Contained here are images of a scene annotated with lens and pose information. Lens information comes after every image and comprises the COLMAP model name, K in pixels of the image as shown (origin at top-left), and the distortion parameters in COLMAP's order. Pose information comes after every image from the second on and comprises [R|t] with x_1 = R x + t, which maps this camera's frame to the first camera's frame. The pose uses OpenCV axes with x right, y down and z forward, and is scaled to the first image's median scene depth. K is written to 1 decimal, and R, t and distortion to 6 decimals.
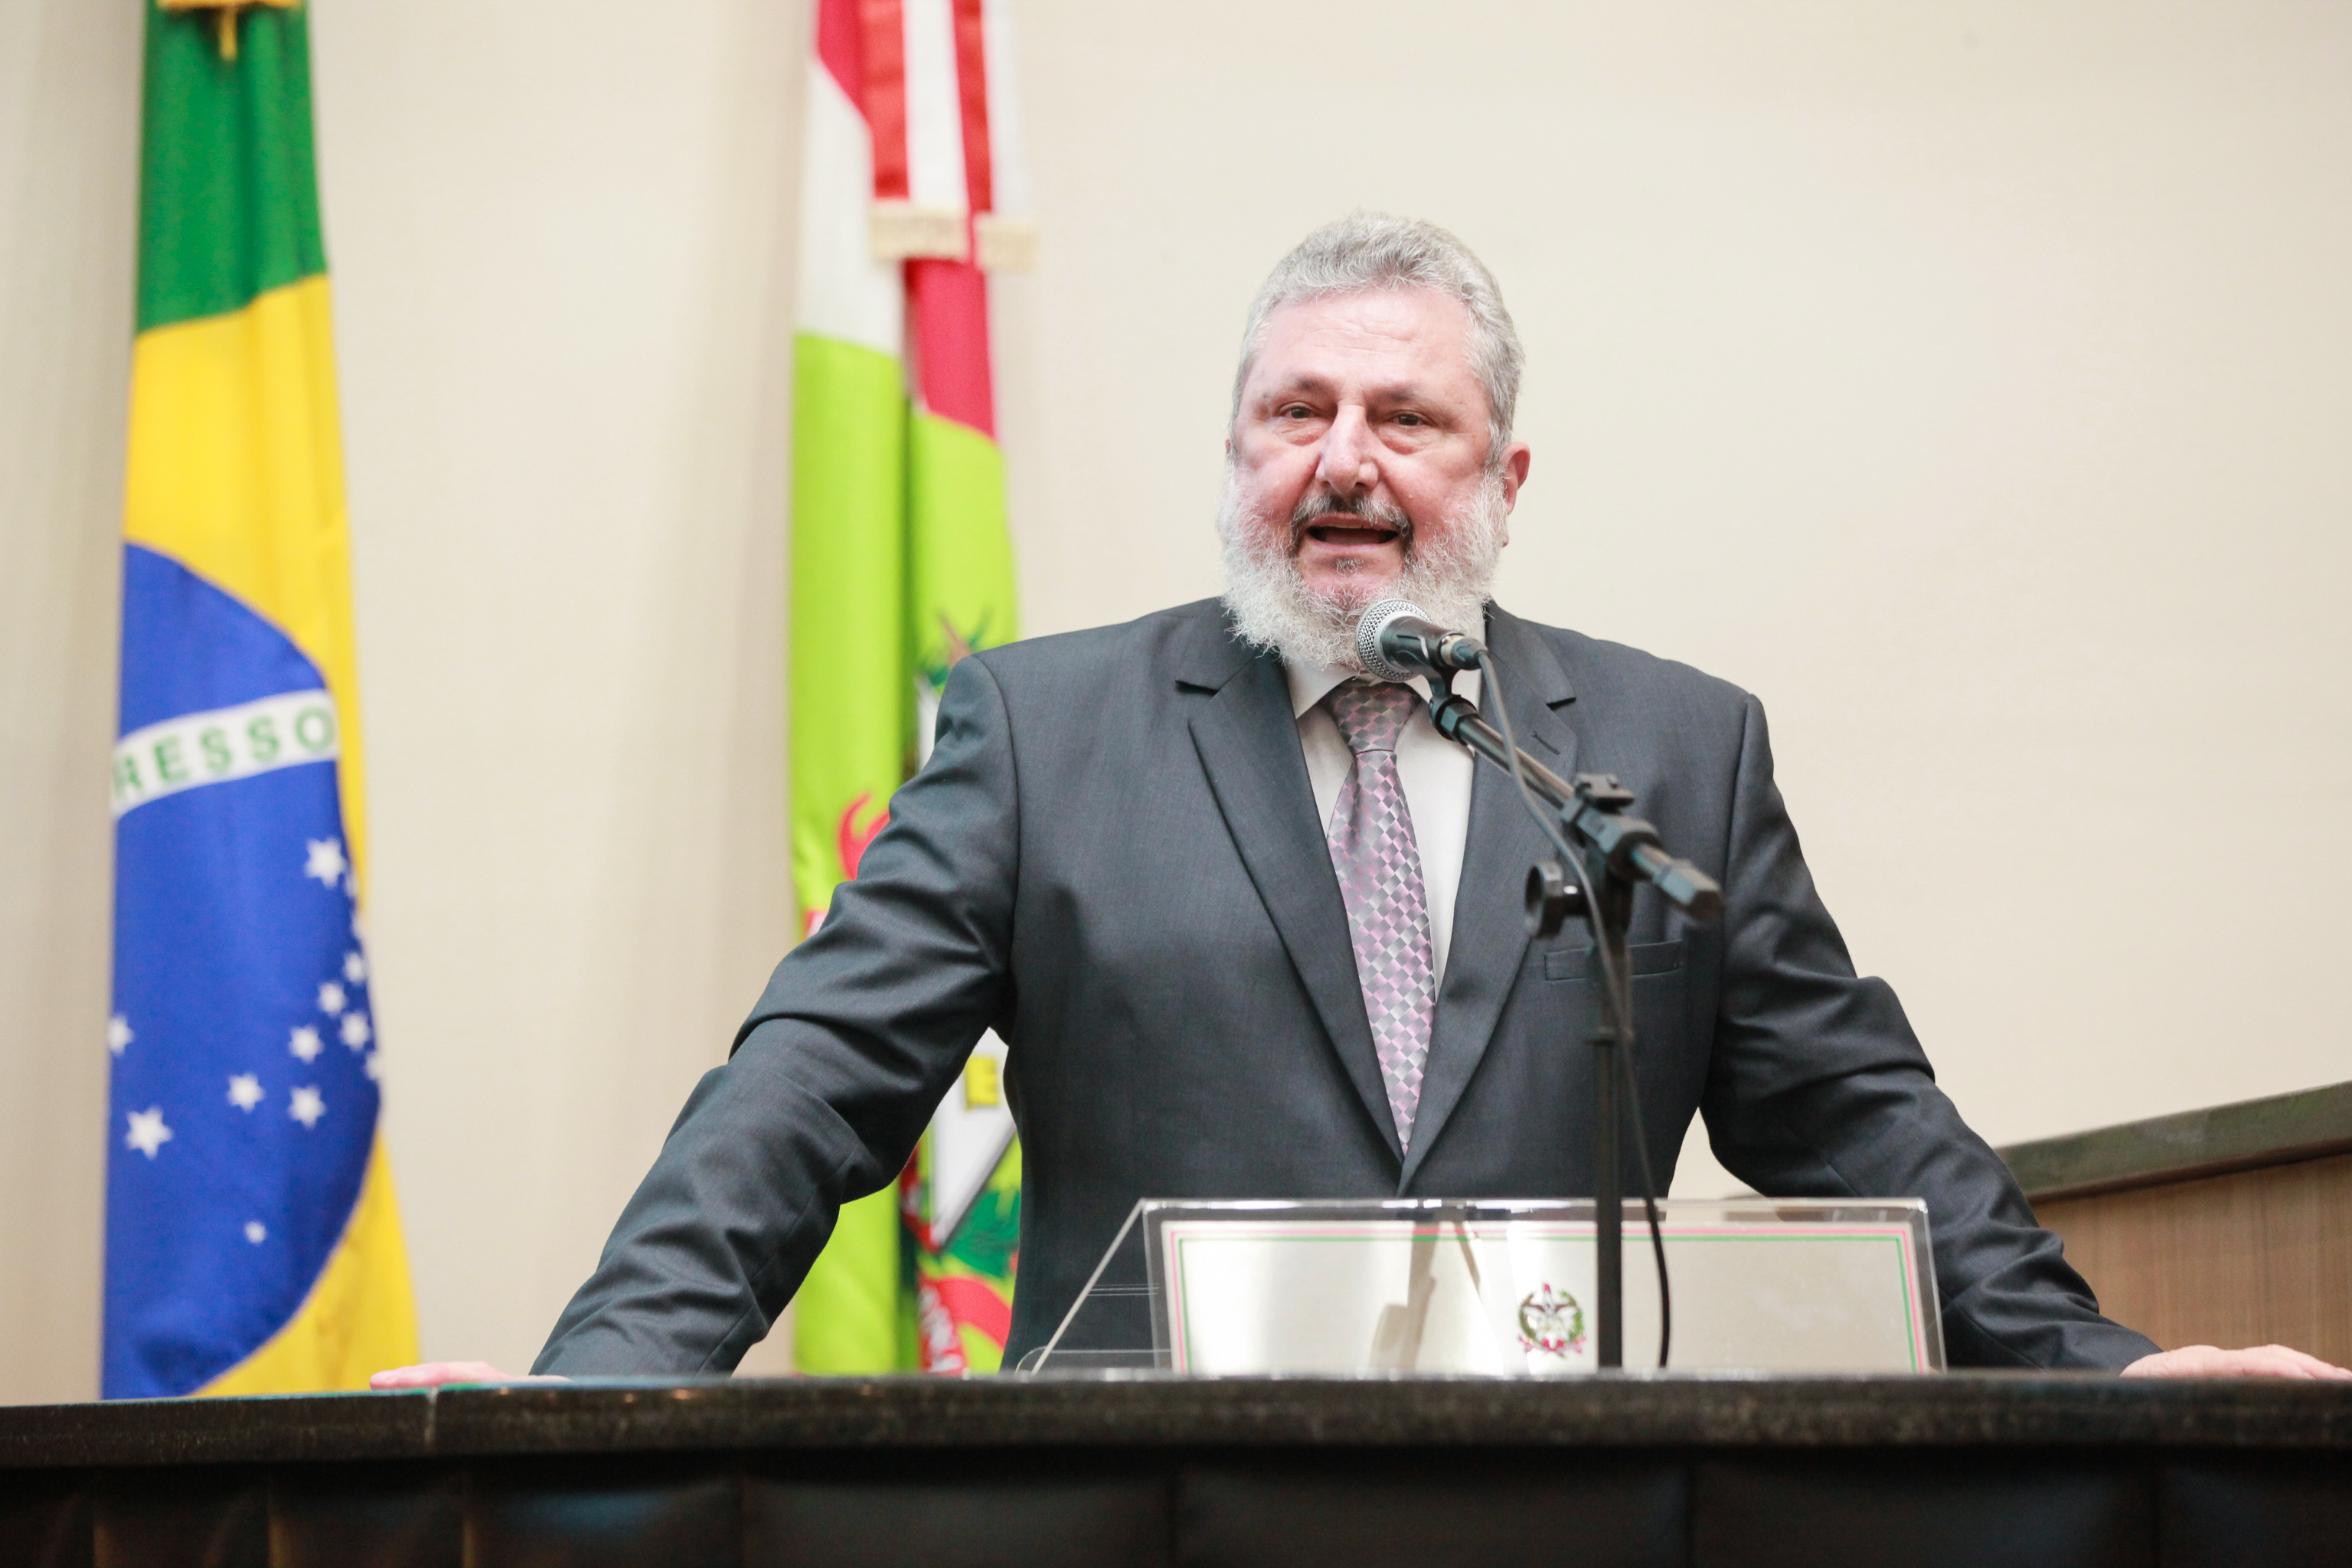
lens RADIAL K [[8223.1, 0, 1176.0], [0, 8223.1, 784.0], [0, 0, 1]] dist [-0.073142, 21.638455]
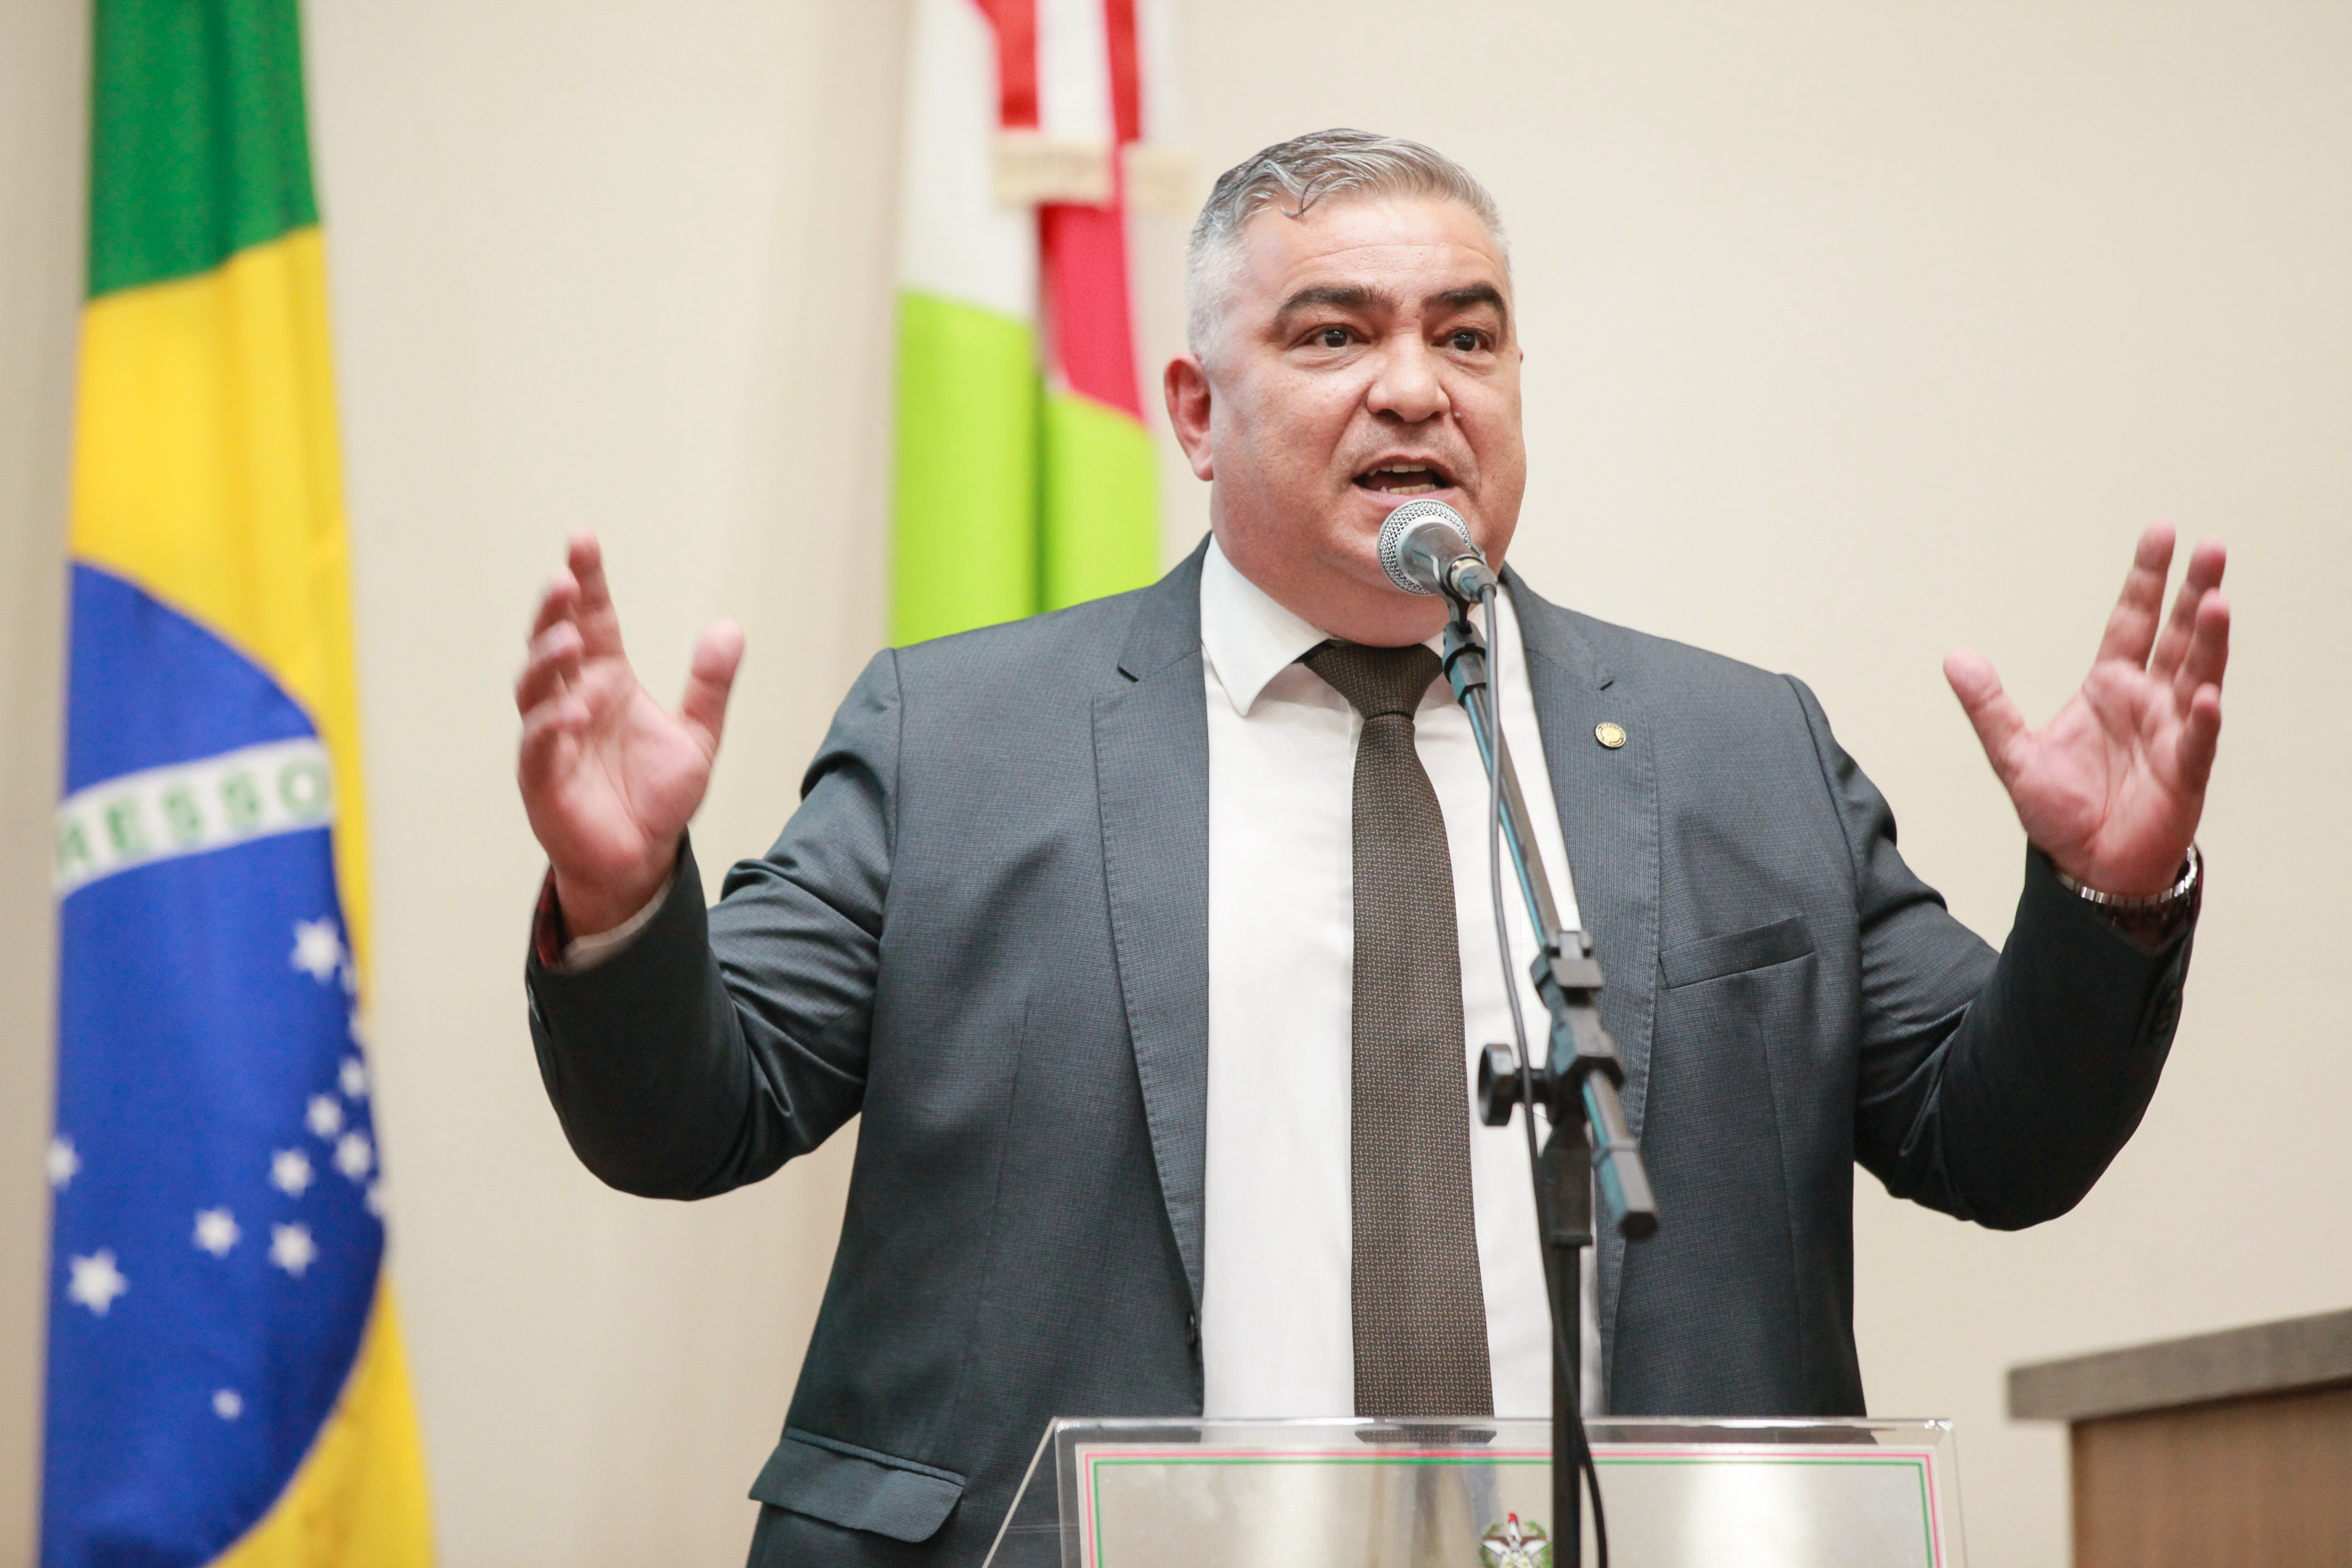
lens RADIAL K [[11840.4, 0, 1176.1], [0, 11840.4, 818.5], [0, 0, 1]] dist [2.167781, -6.205037]
pose [[0.998293, -0.000226, -0.058402, 0.051872], [0.001081, 0.999893, 0.014600, -0.020963], [0.058392, -0.014638, 0.998186, -0.185828]]
